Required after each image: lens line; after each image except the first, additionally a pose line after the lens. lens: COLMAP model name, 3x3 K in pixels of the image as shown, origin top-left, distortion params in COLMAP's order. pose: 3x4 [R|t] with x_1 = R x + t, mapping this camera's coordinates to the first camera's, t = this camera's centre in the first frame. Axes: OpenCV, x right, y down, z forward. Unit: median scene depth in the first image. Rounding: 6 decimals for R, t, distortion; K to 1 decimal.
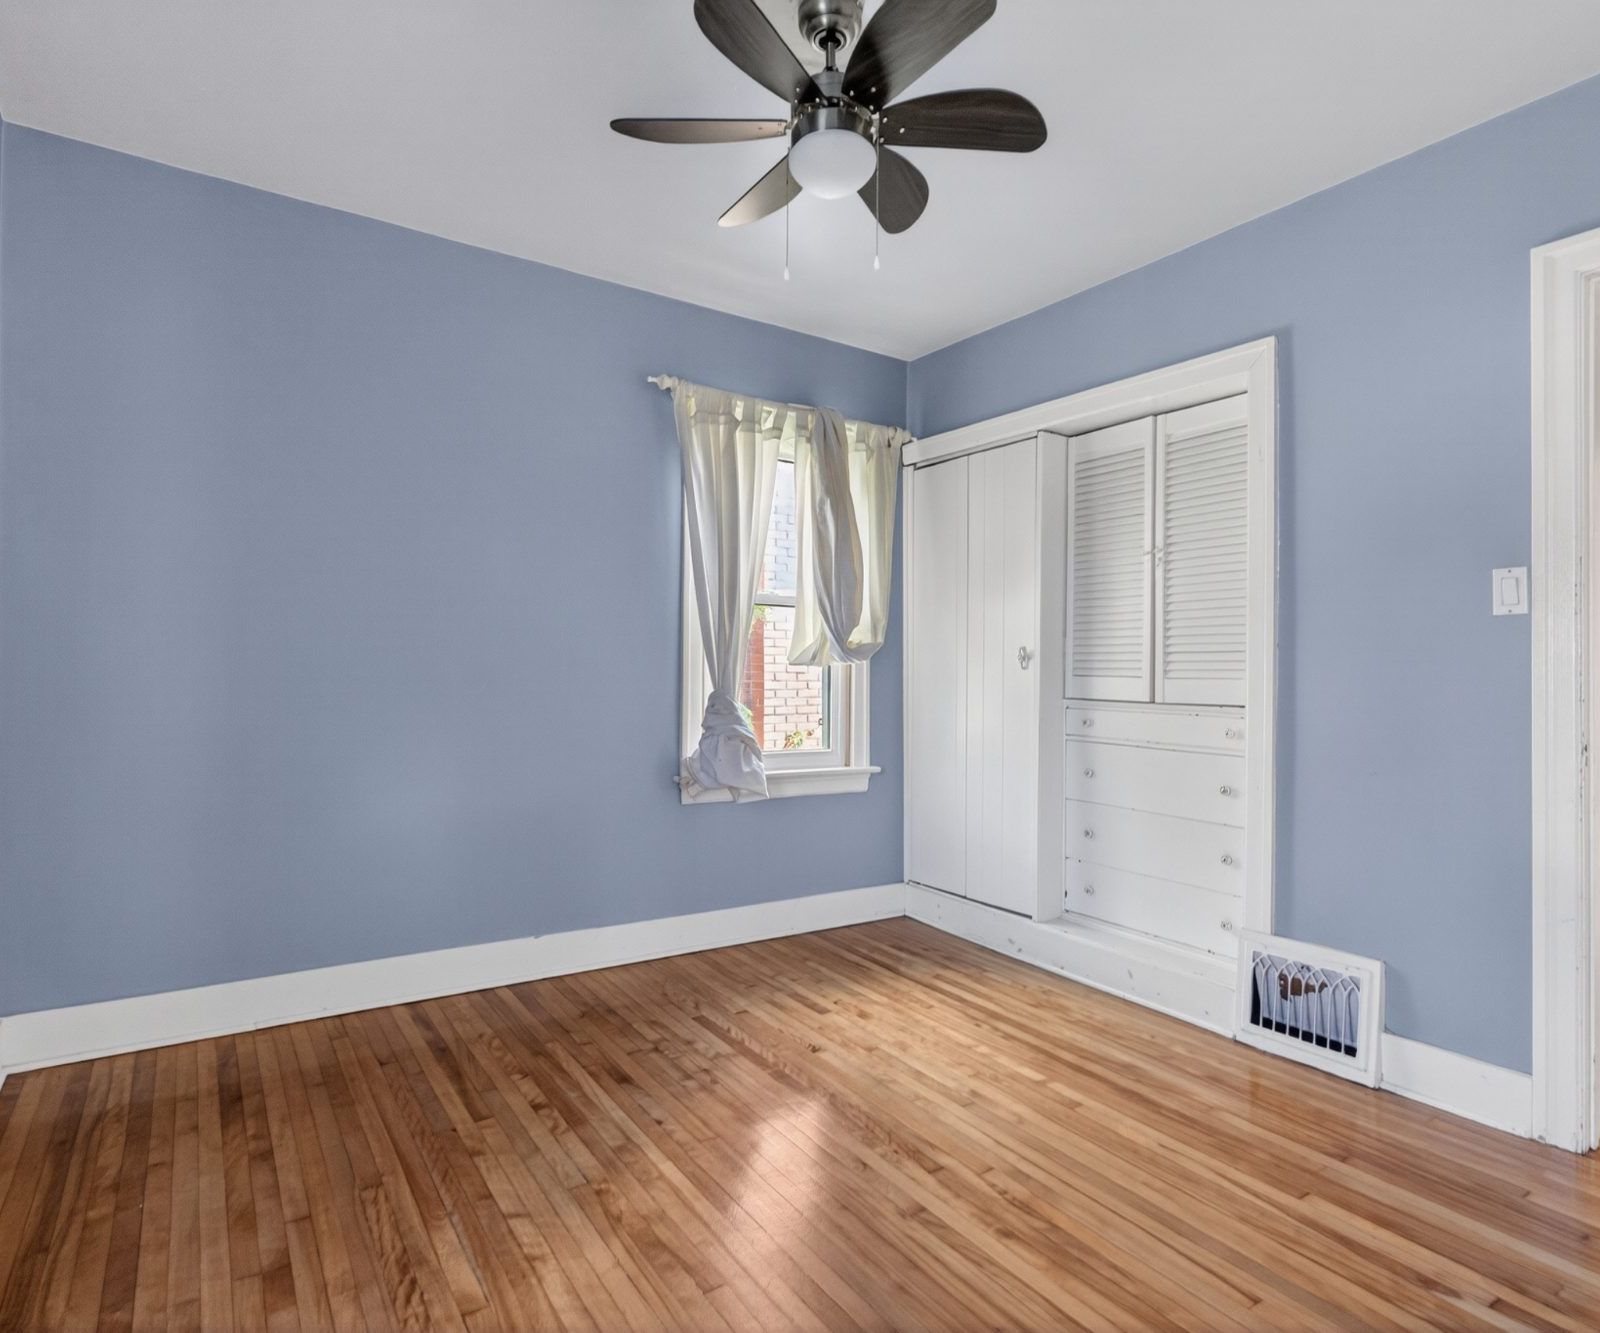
lens RADIAL K [[898.2, 0, 801.4], [0, 898.2, 668.4], [0, 0, 1]] dist [0.002077, -0.004518]
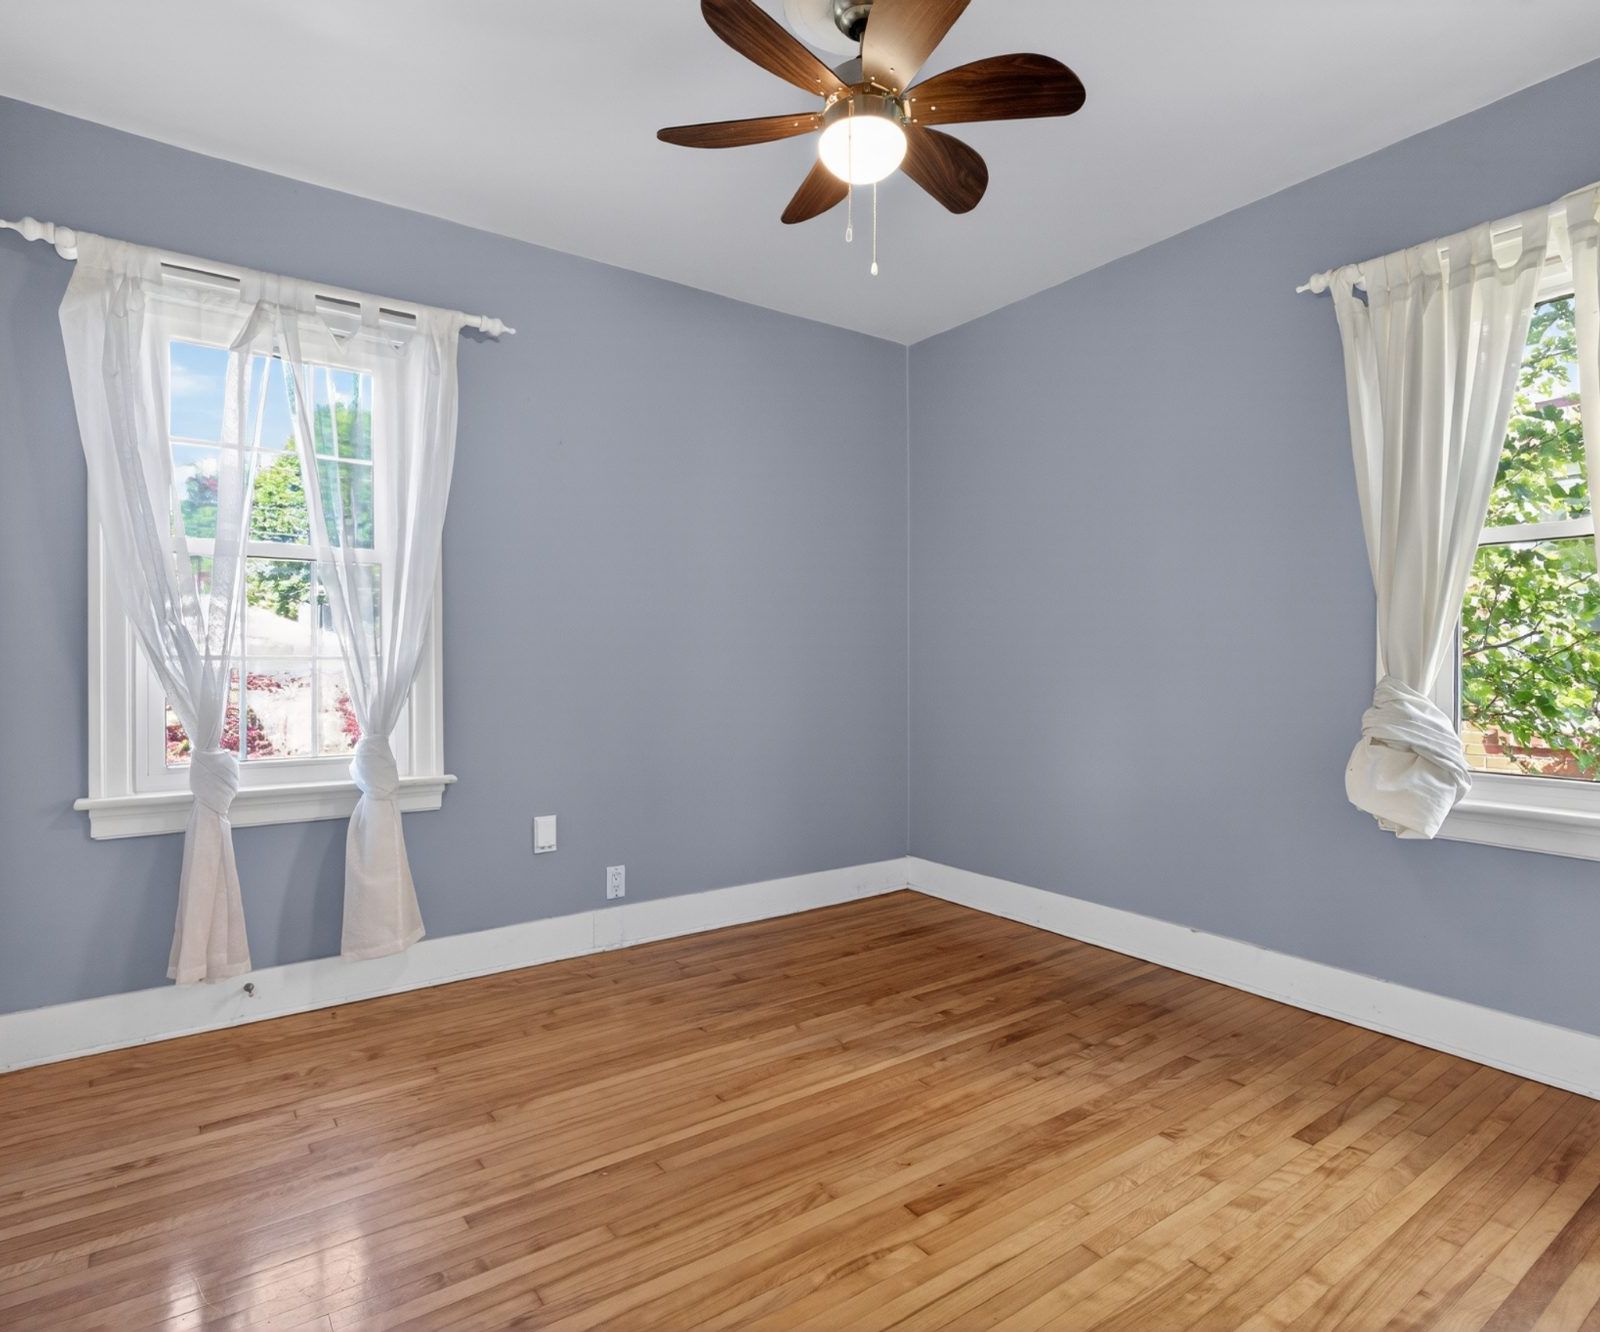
lens RADIAL K [[898.2, 0, 801.4], [0, 898.2, 667.9], [0, 0, 1]] dist [0.002077, -0.004518]
pose [[0.024469, -0.005538, -0.999685, 0.821005], [0.010569, 0.999930, -0.005281, 0.022151], [0.999645, -0.010436, 0.024526, 0.693888]]
